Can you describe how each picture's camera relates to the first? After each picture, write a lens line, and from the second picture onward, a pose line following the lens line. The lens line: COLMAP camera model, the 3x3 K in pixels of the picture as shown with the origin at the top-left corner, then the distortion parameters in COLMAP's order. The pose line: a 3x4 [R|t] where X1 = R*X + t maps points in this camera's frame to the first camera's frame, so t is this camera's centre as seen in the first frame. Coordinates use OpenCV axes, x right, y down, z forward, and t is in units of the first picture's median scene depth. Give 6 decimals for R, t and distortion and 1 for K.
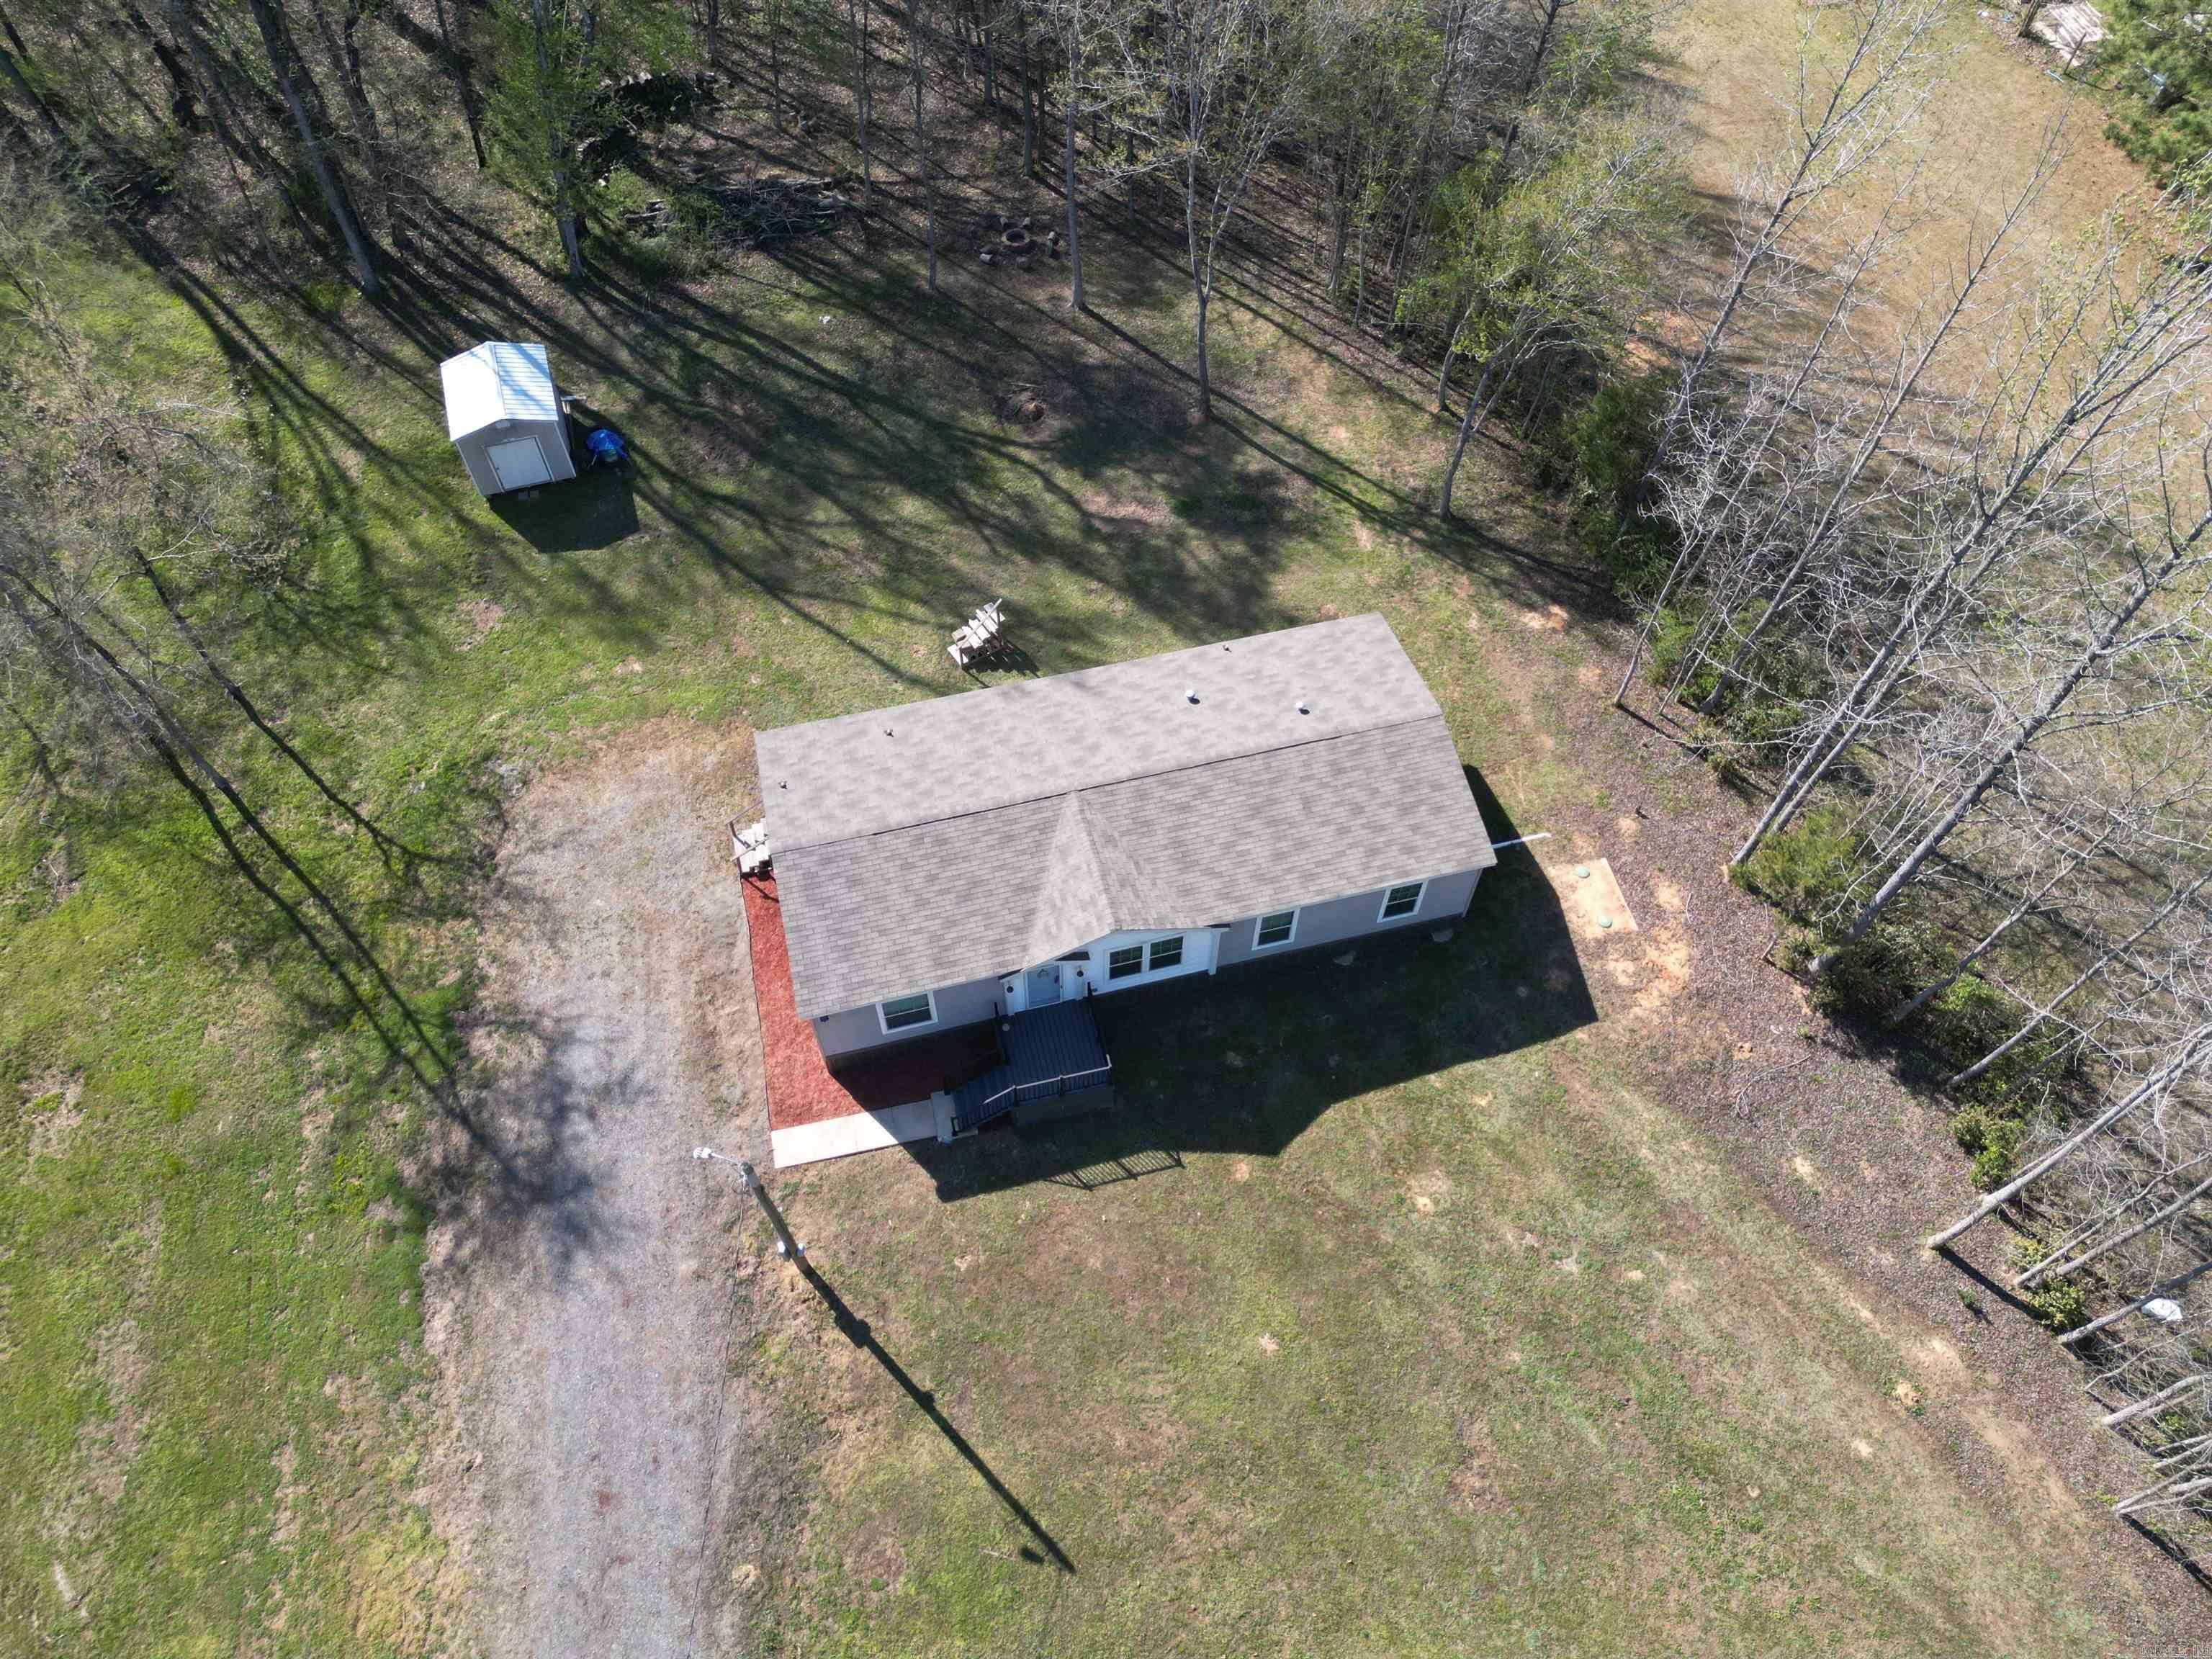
lens RADIAL K [[1540.7, 0, 1100.3], [0, 1540.7, 834.5], [0, 0, 1]] dist [0.085875, -0.097453]
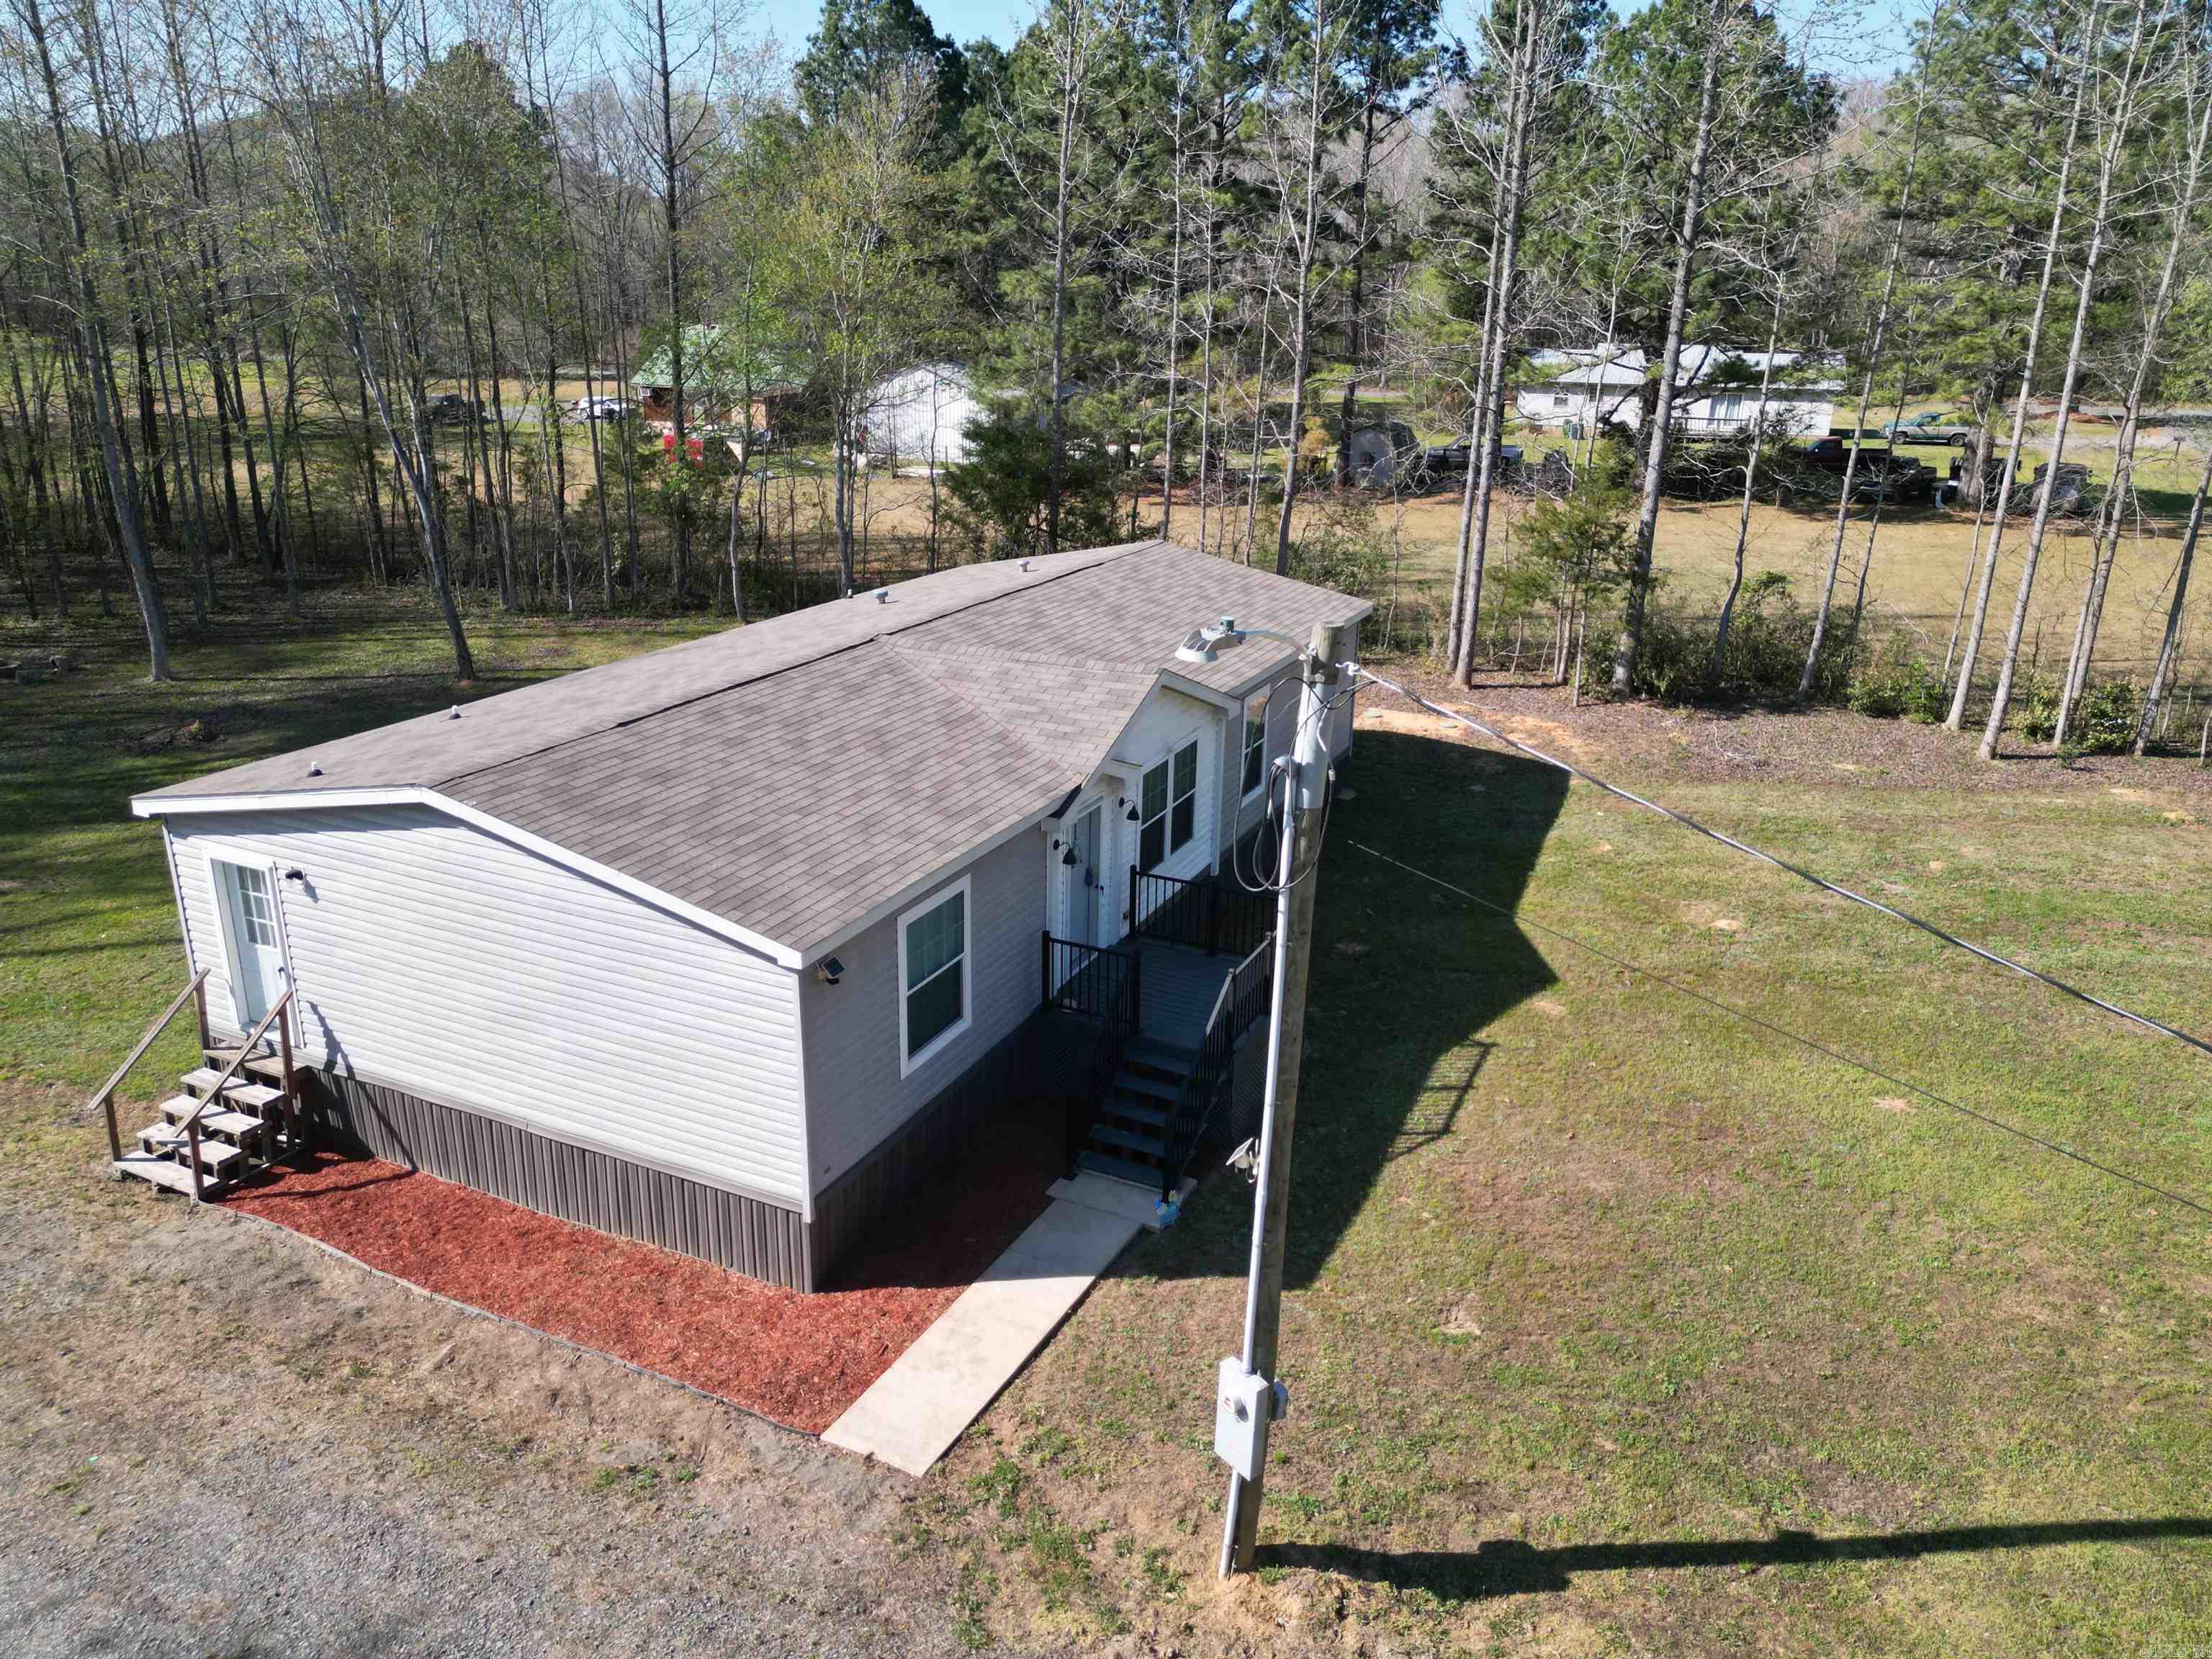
lens RADIAL K [[1557.9, 0, 1111.4], [0, 1557.9, 819.7], [0, 0, 1]] dist [0.039561, -0.000285]
pose [[0.635817, -0.240937, 0.733271, -0.388487], [0.637139, 0.700063, -0.322436, 0.248842], [-0.435649, 0.672206, 0.598622, 0.692557]]
